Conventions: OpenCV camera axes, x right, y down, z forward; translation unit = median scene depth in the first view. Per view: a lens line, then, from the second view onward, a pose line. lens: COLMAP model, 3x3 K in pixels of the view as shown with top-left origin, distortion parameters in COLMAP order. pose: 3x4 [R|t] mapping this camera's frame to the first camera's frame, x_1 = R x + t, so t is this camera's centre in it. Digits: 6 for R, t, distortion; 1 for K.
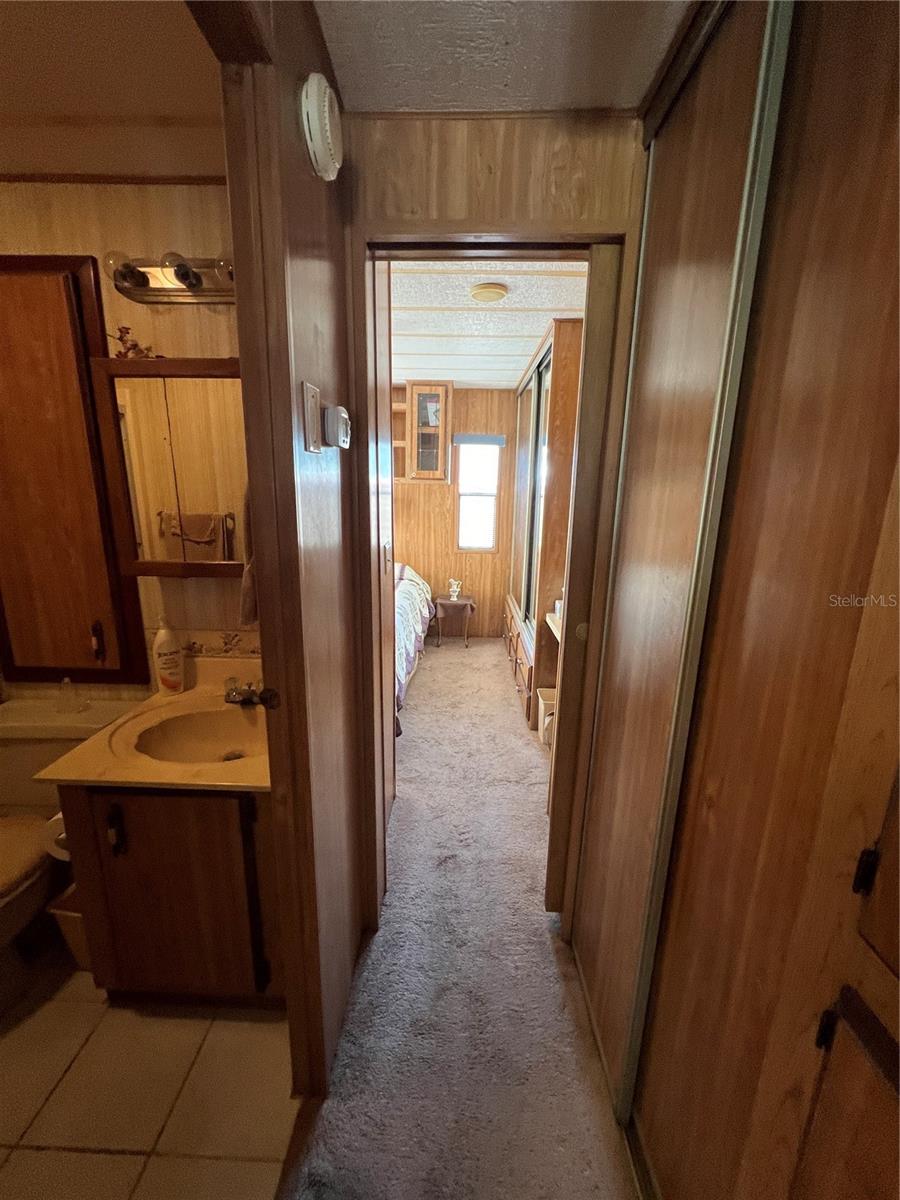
lens RADIAL K [[482.6, 0, 450.0], [0, 482.6, 600.0], [0, 0, 1]] dist [-0.001360, 0.000317]
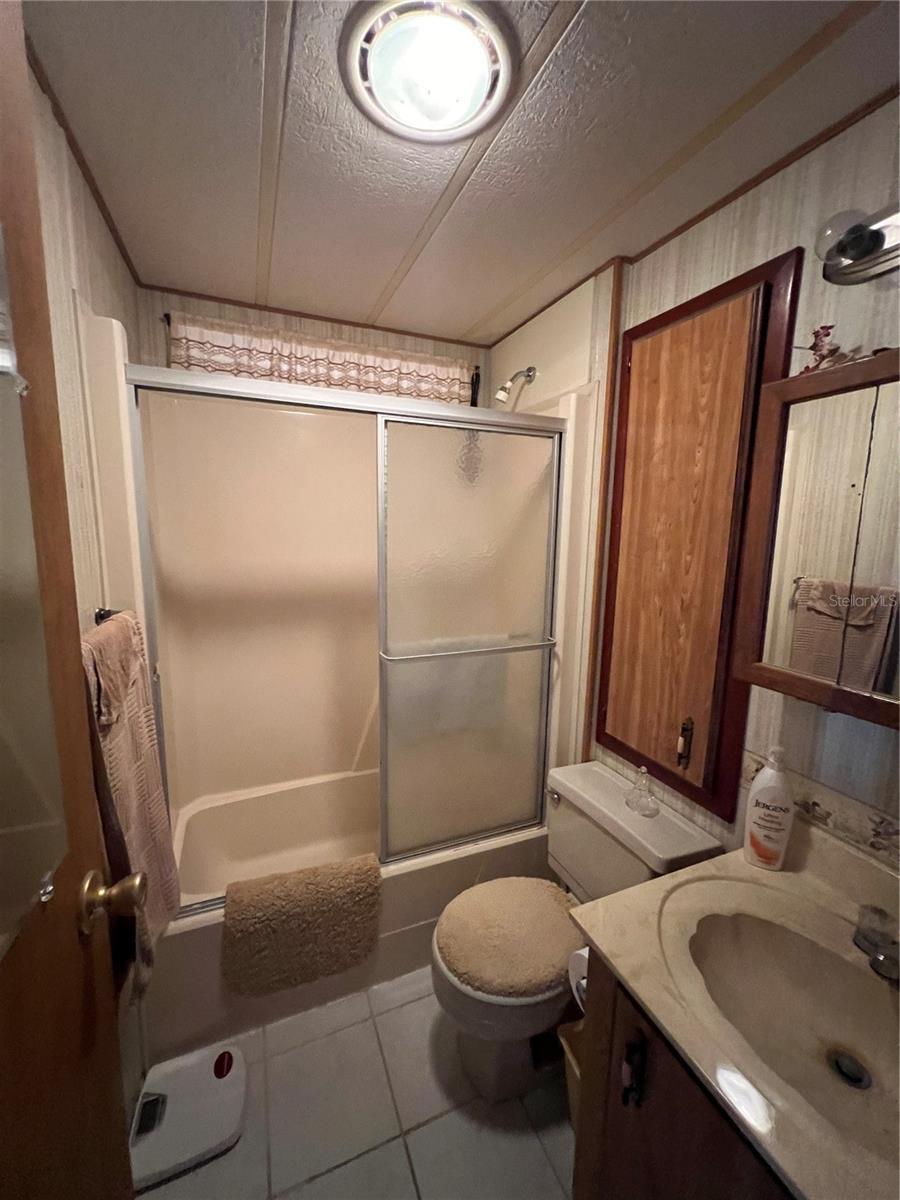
lens RADIAL K [[486.2, 0, 450.0], [0, 486.2, 600.0], [0, 0, 1]] dist [-0.001229, -0.000510]
pose [[0.419851, 0.129274, -0.898339, -0.209708], [-0.215094, 0.975778, 0.039890, -0.096519], [0.881737, 0.176480, 0.437487, 0.275341]]
